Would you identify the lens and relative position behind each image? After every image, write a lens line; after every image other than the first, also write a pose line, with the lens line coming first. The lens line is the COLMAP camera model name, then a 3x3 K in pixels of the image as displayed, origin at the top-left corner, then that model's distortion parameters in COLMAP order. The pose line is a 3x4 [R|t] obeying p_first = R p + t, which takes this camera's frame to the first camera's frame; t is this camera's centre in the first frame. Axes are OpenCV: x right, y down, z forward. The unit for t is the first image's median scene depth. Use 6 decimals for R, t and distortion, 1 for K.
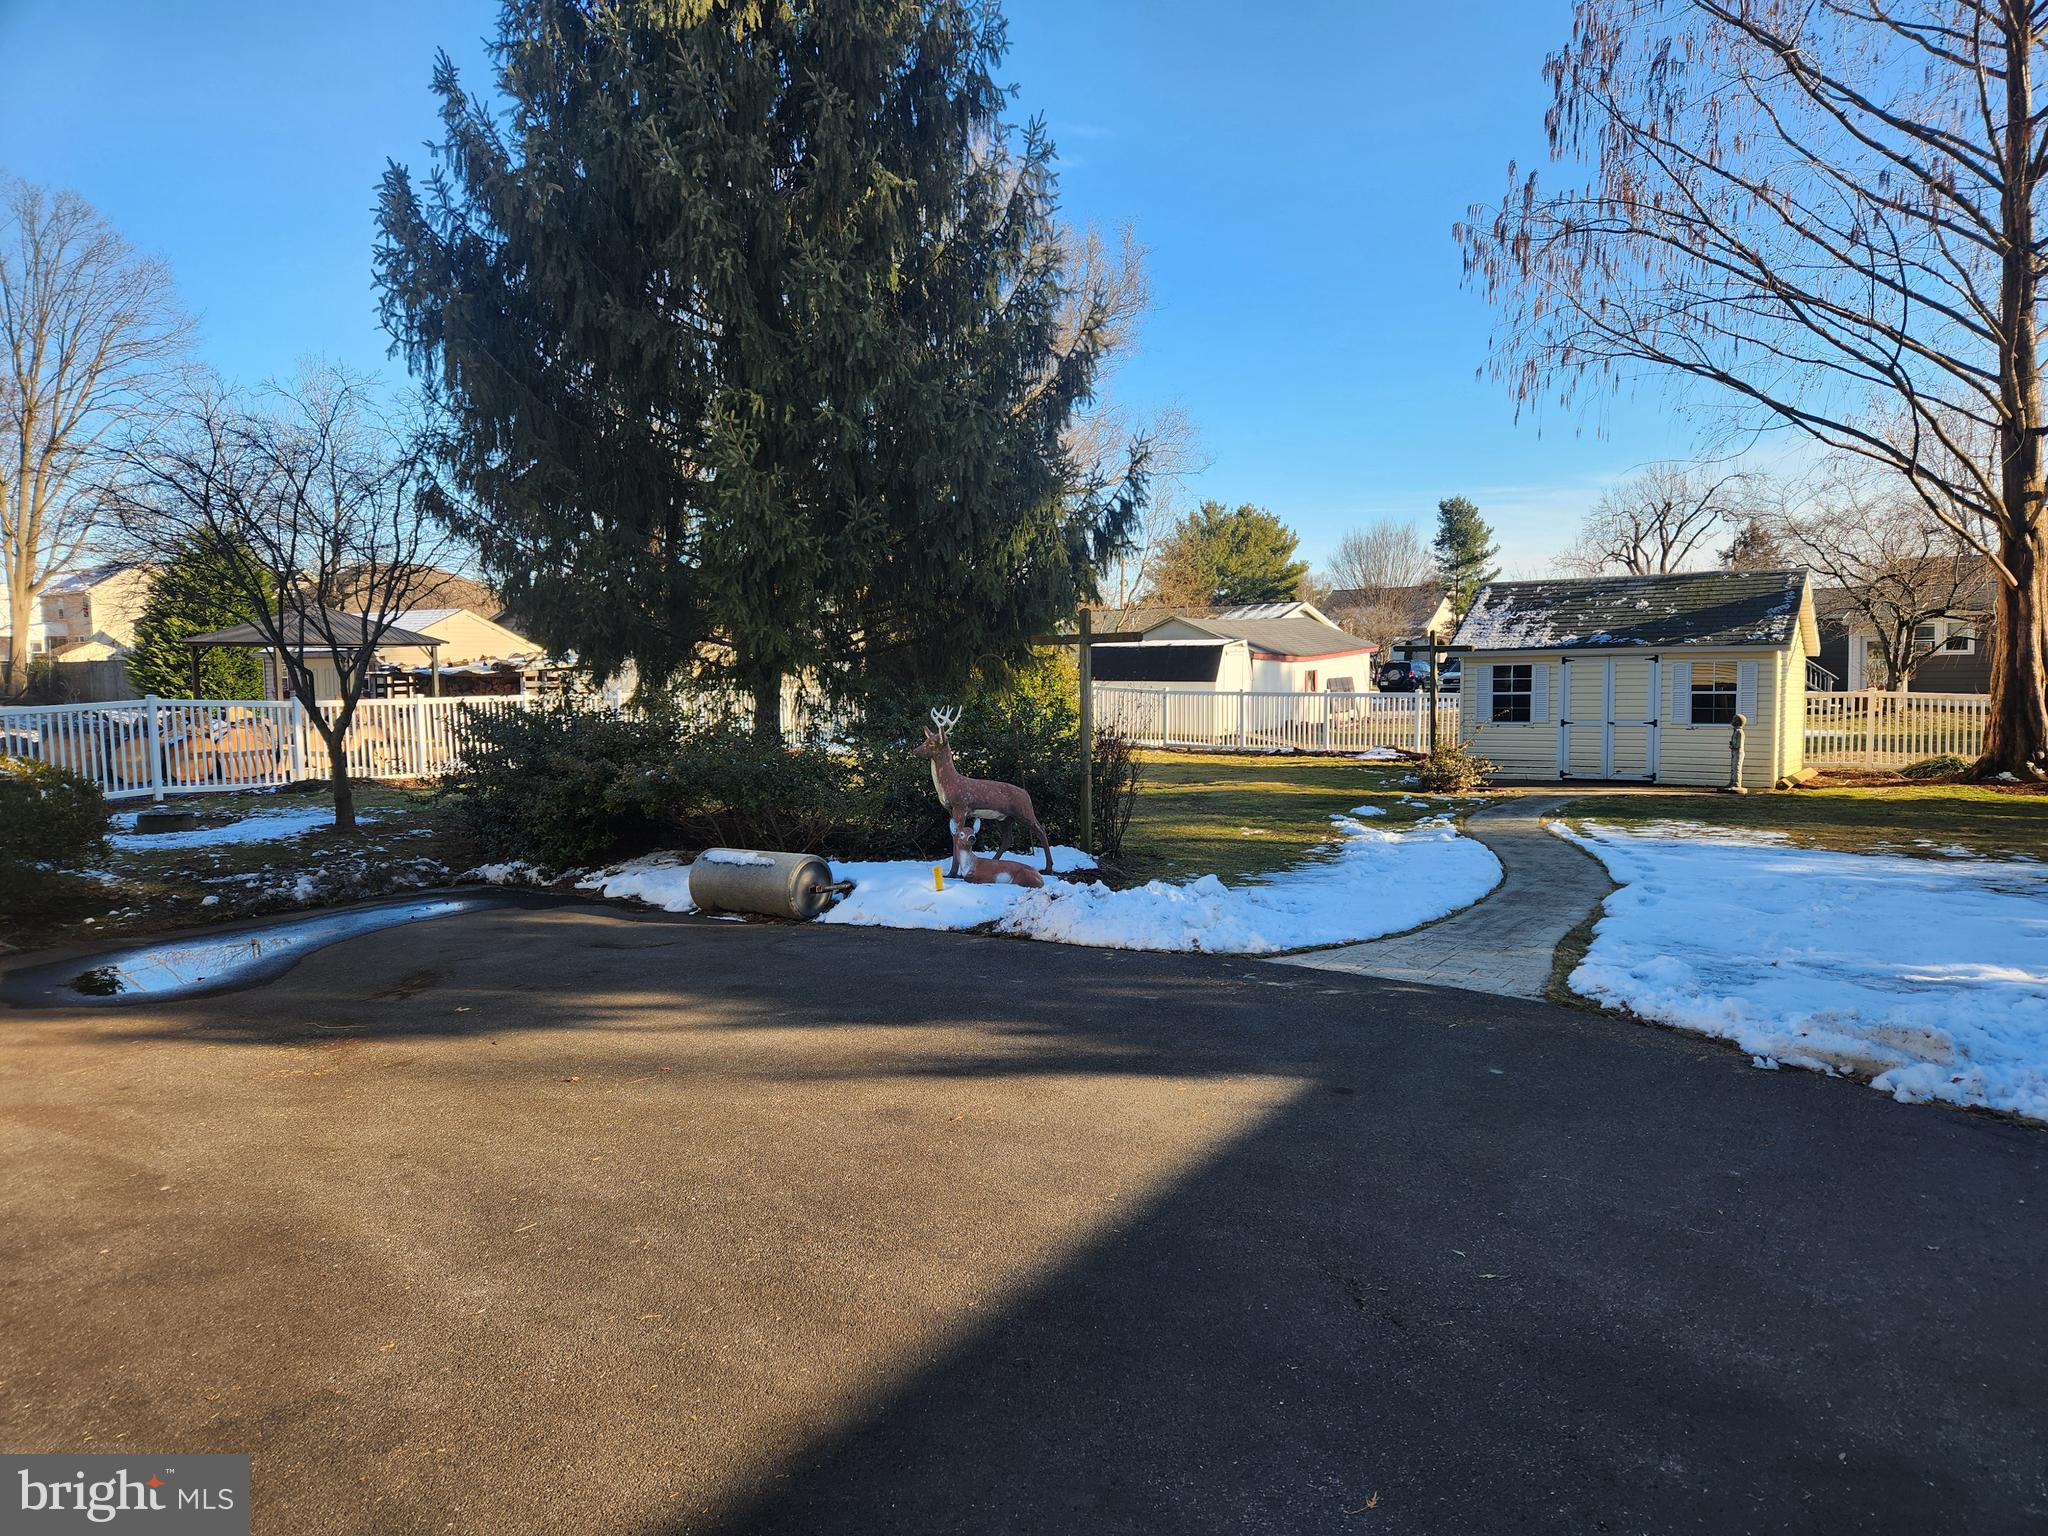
lens RADIAL K [[1371.6, 0, 1028.5], [0, 1371.6, 768.1], [0, 0, 1]] dist [-0.002298, -0.000292]
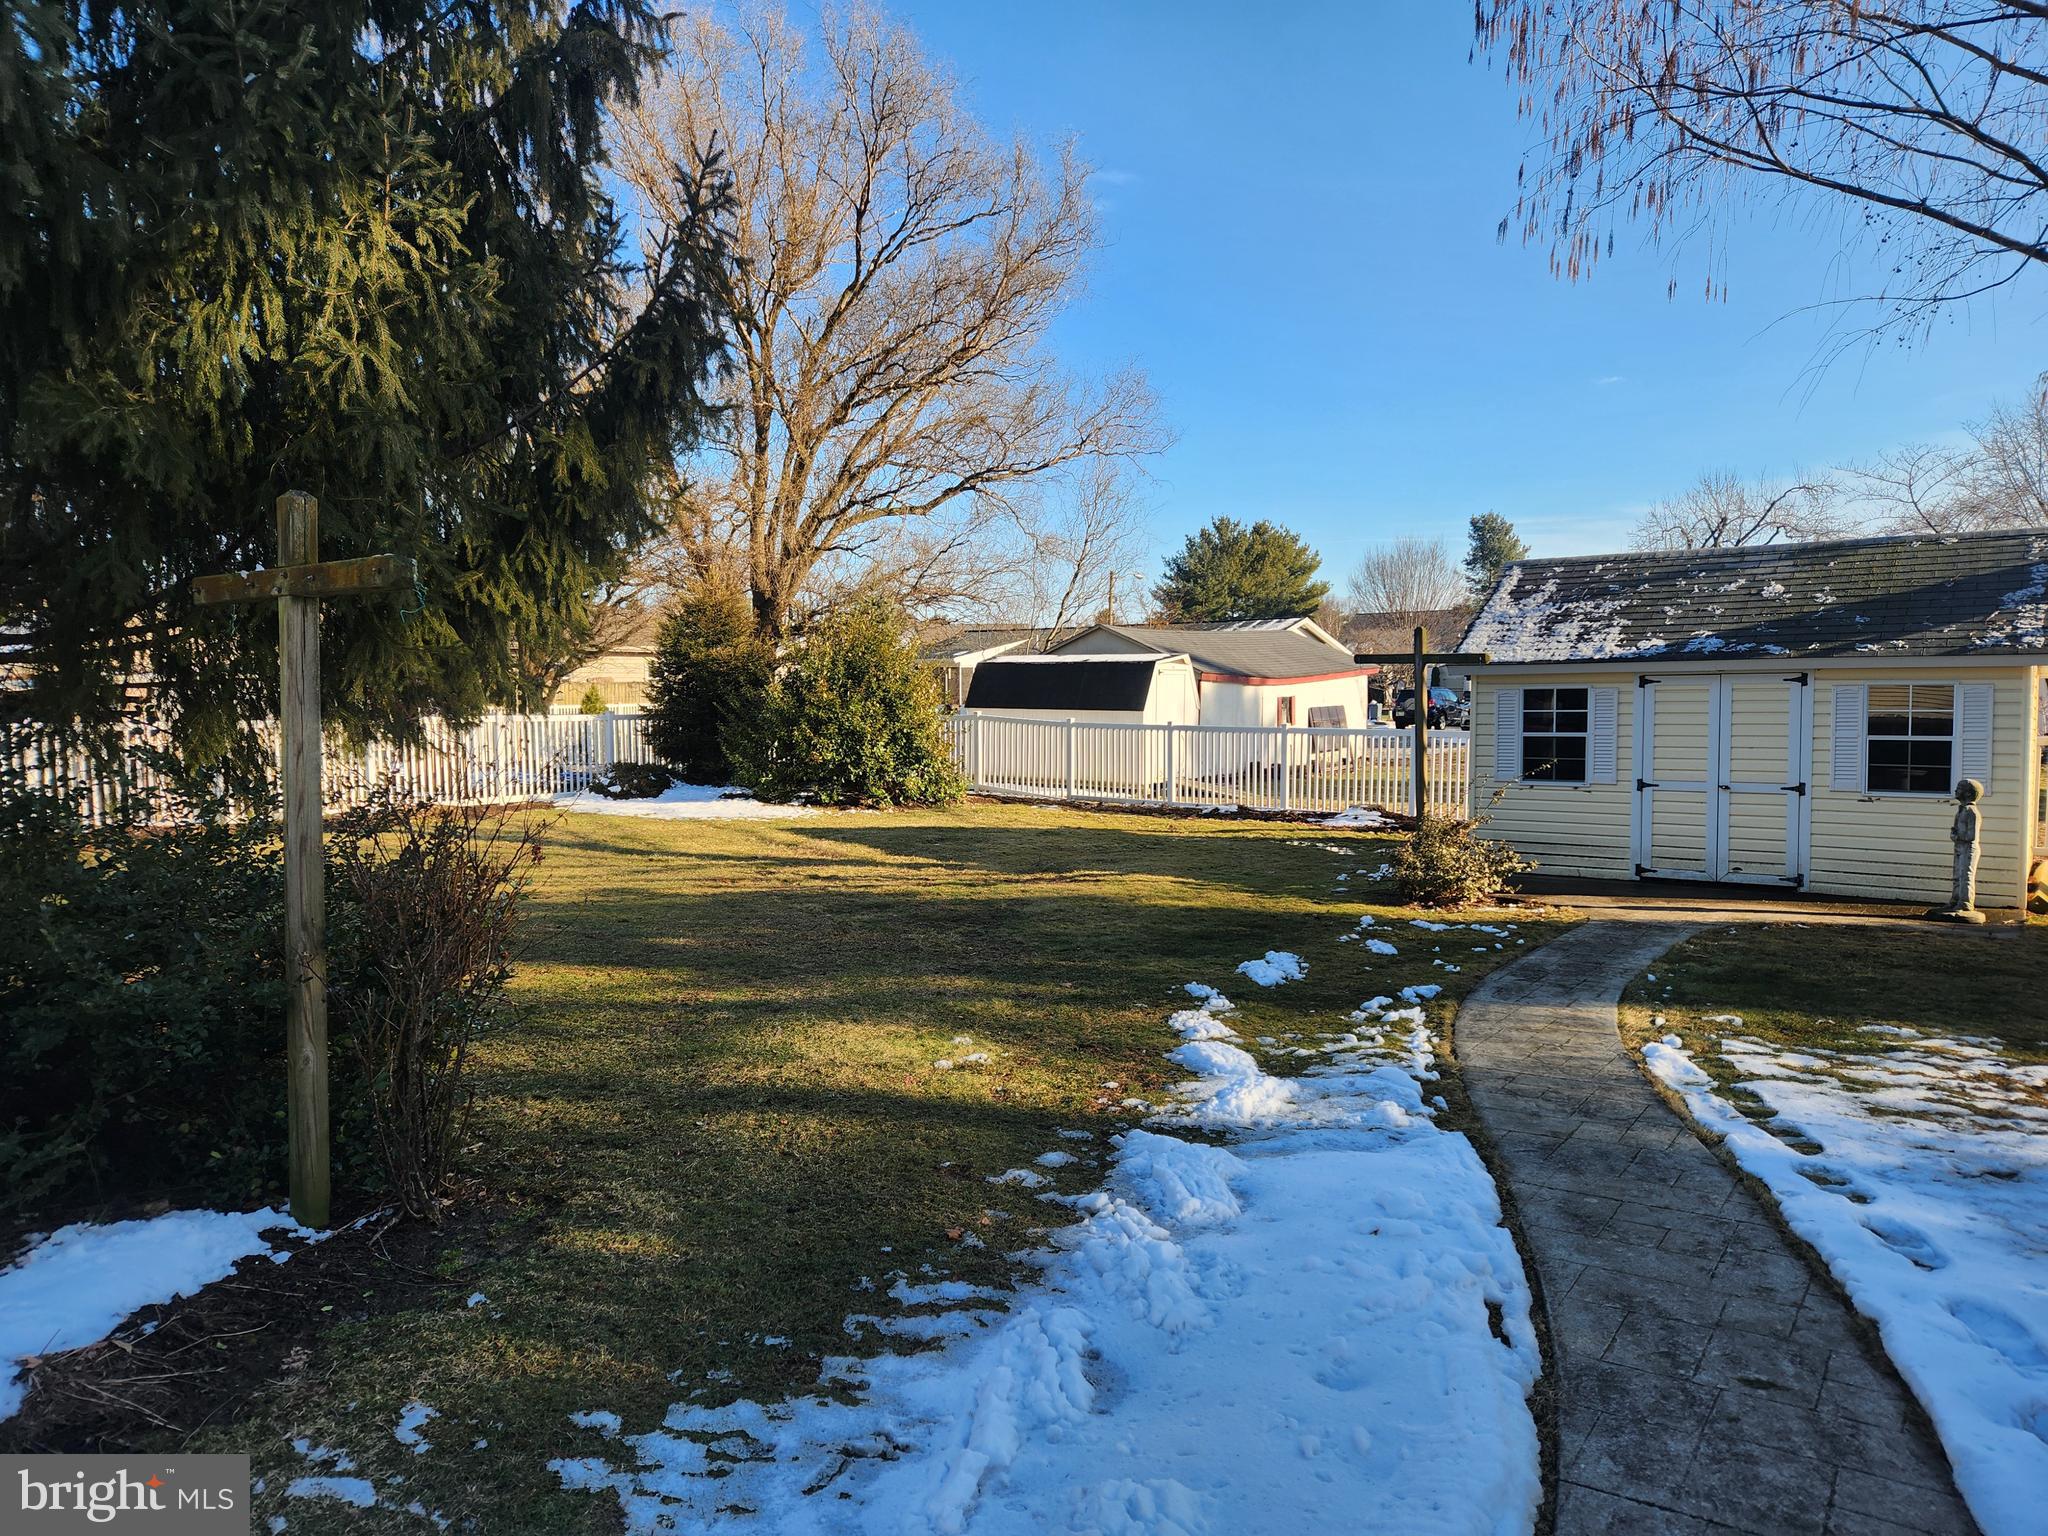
lens RADIAL K [[1371.6, 0, 1019.6], [0, 1371.6, 766.0], [0, 0, 1]] dist [-0.002298, -0.000292]
pose [[0.999523, 0.009951, -0.029248, 0.105831], [-0.010559, 0.999729, -0.020724, -0.020269], [0.029034, 0.021023, 0.999357, 0.306333]]
